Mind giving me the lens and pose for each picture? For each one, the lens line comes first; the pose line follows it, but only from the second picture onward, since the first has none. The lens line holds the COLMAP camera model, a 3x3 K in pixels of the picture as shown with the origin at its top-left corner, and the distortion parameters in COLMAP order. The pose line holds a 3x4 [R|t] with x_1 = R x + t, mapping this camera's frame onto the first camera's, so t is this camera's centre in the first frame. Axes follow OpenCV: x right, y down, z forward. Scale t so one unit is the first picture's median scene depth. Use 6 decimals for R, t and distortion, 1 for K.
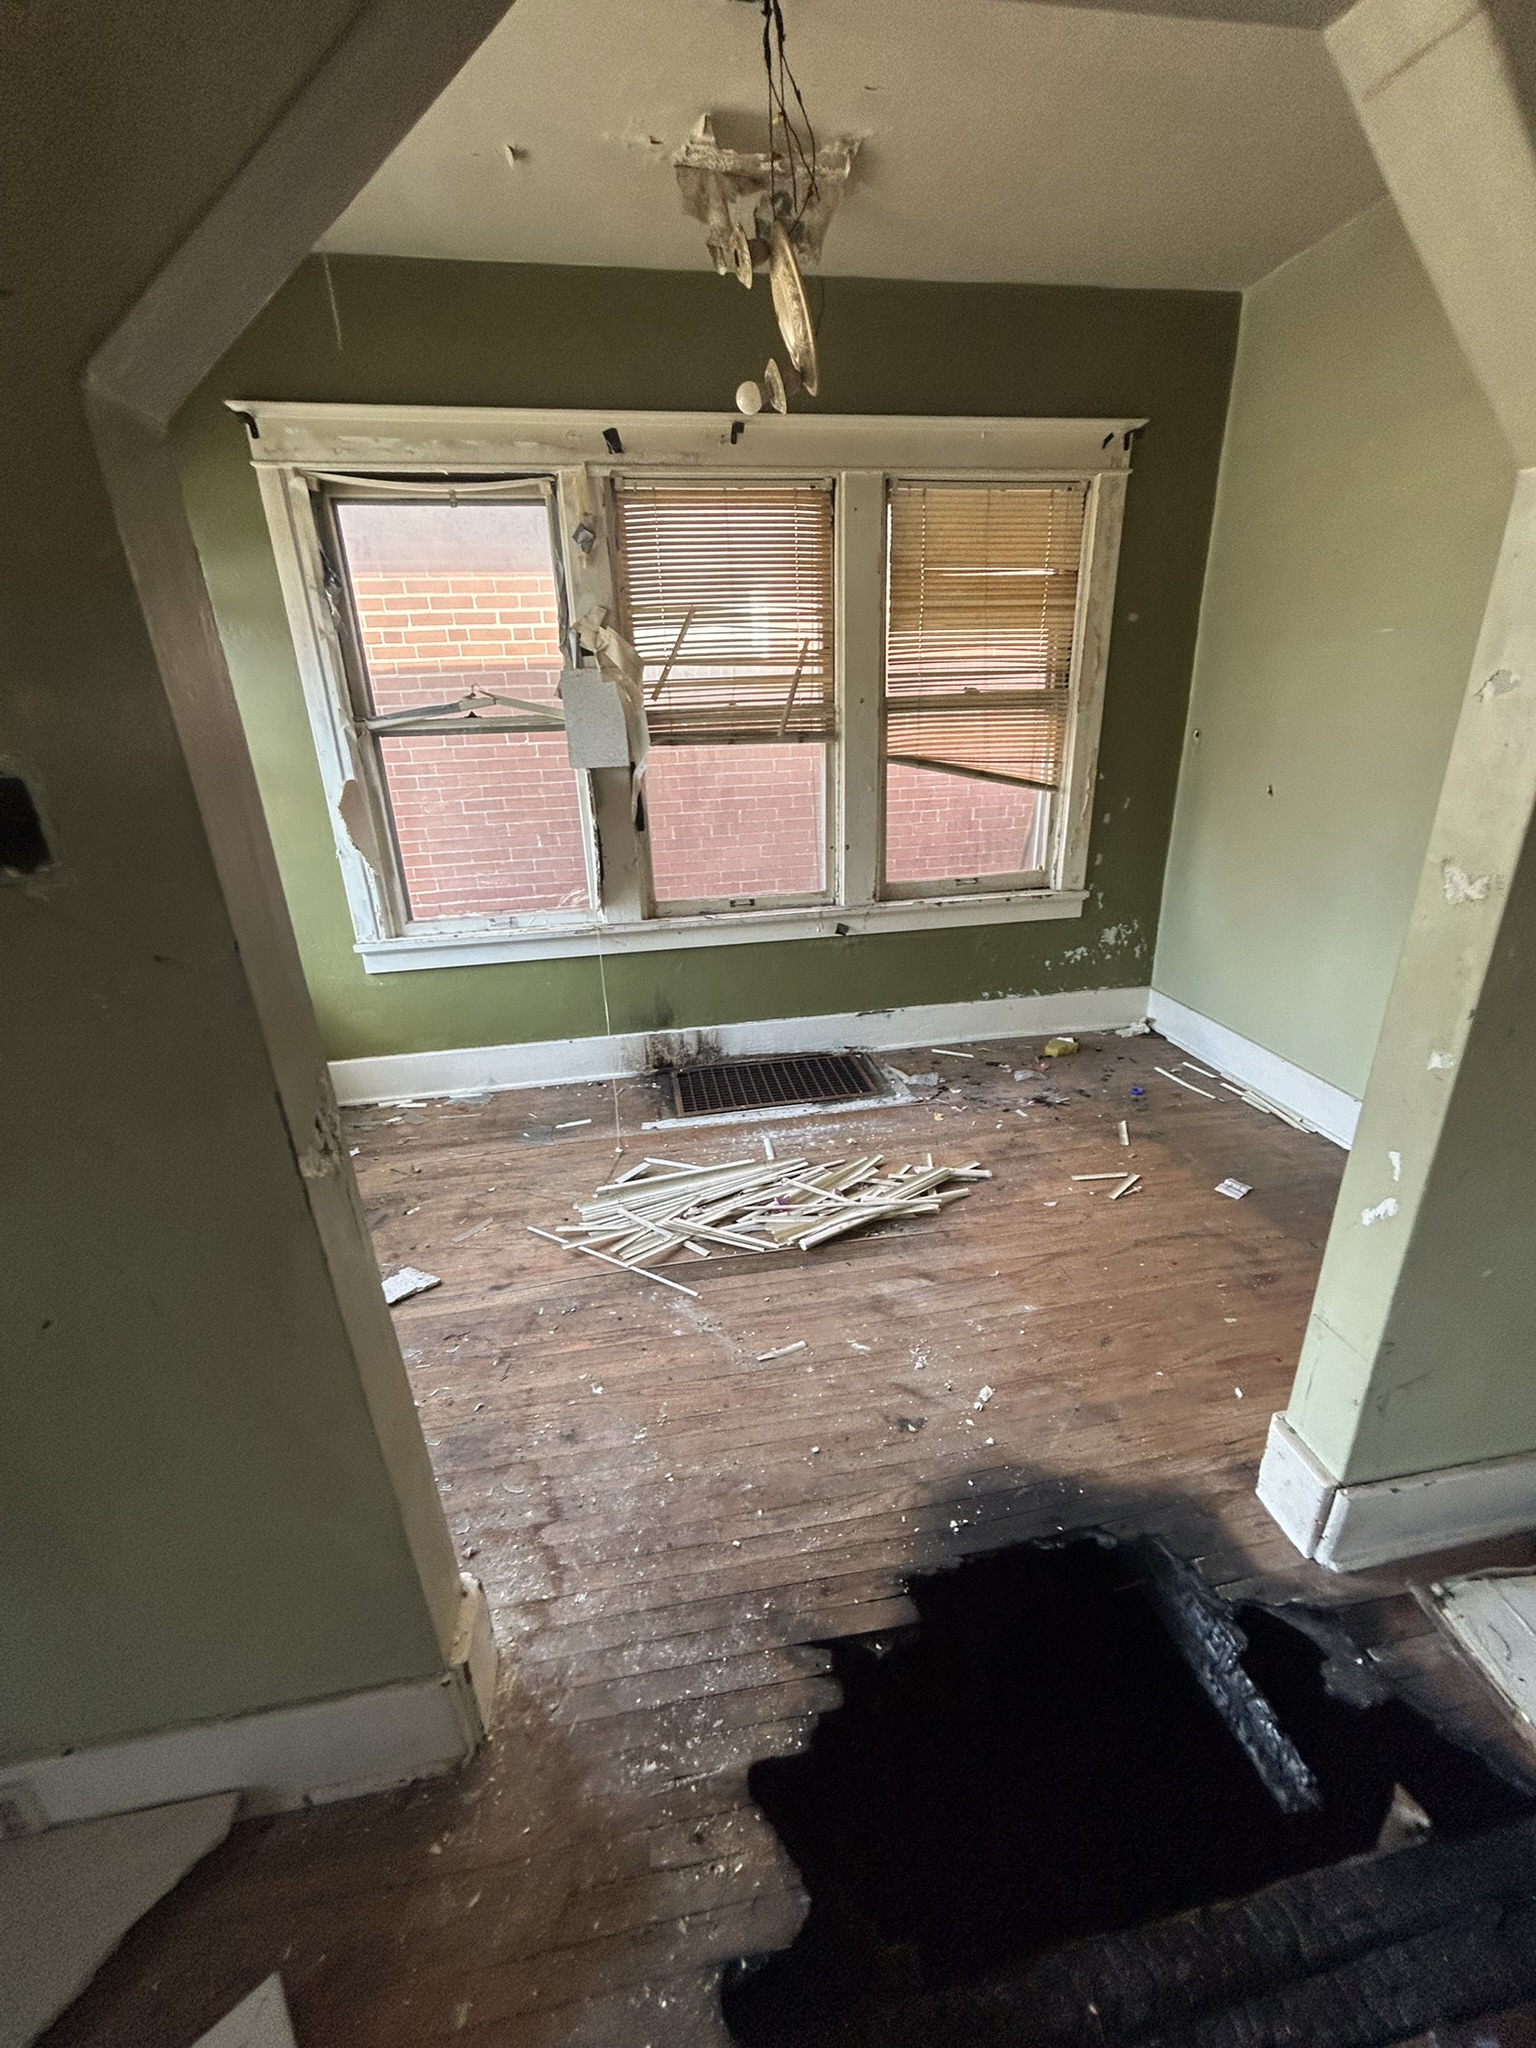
lens RADIAL K [[834.7, 0, 774.1], [0, 834.7, 1017.8], [0, 0, 1]] dist [-0.000630, -0.000123]
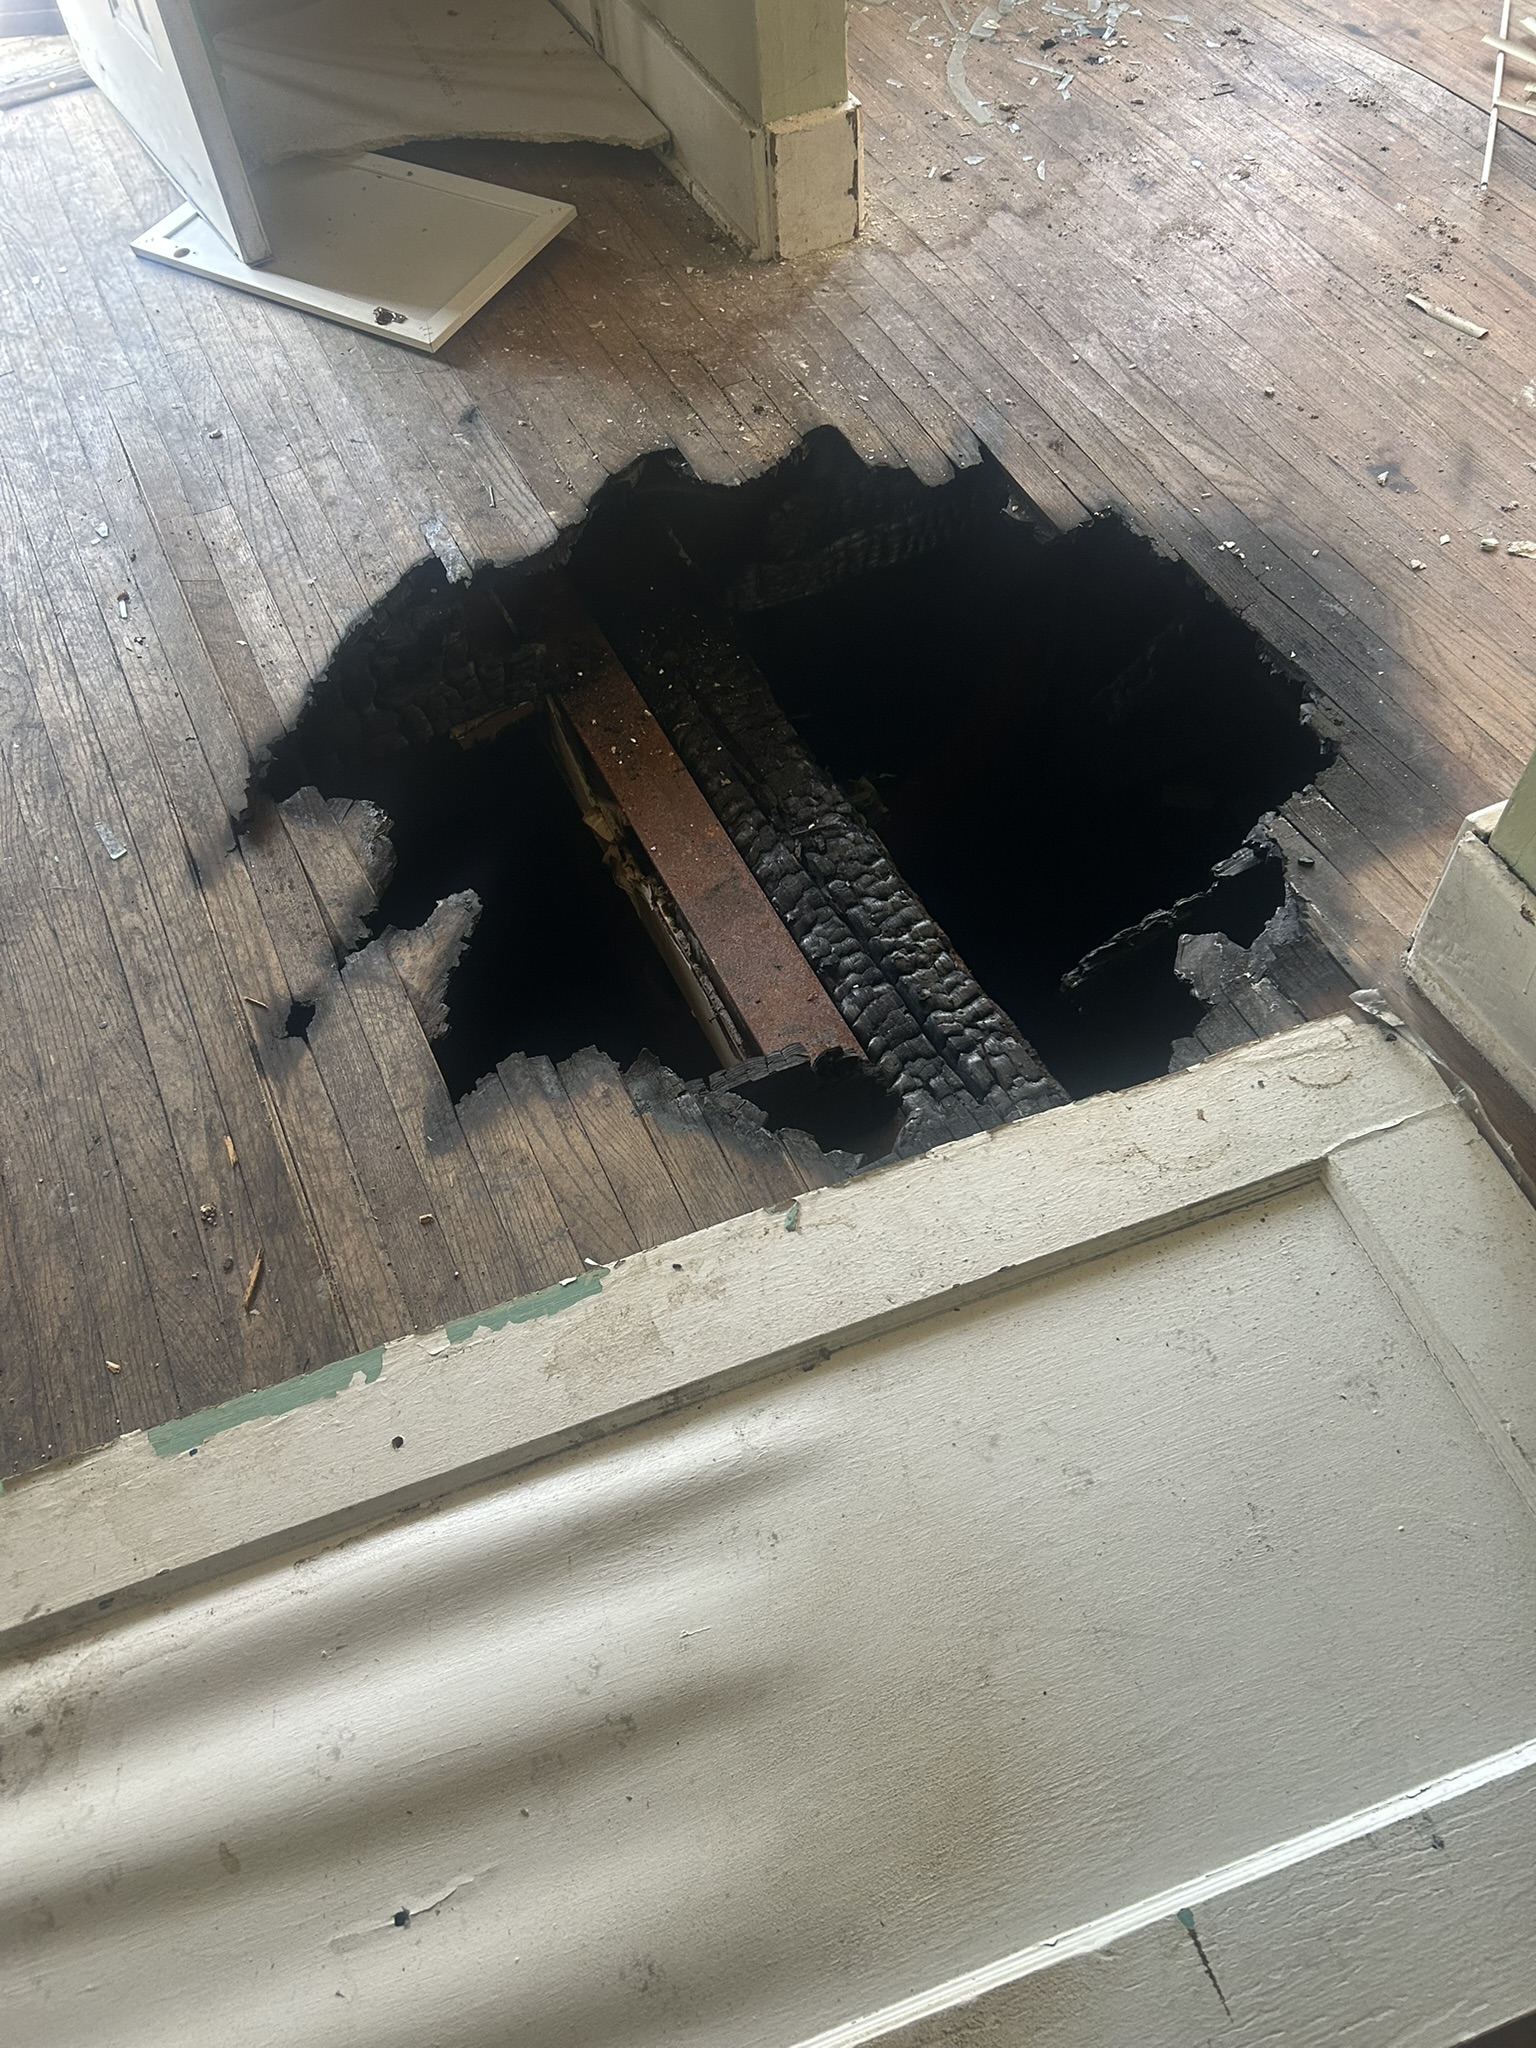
lens RADIAL K [[1573.6, 0, 768.0], [0, 1573.6, 1024.0], [0, 0, 1]] dist [0.102676, -0.113189]
pose [[0.266972, 0.797563, -0.540942, 1.141701], [-0.294248, 0.601973, 0.742325, 0.027515], [0.917684, -0.039009, 0.395392, 0.192739]]
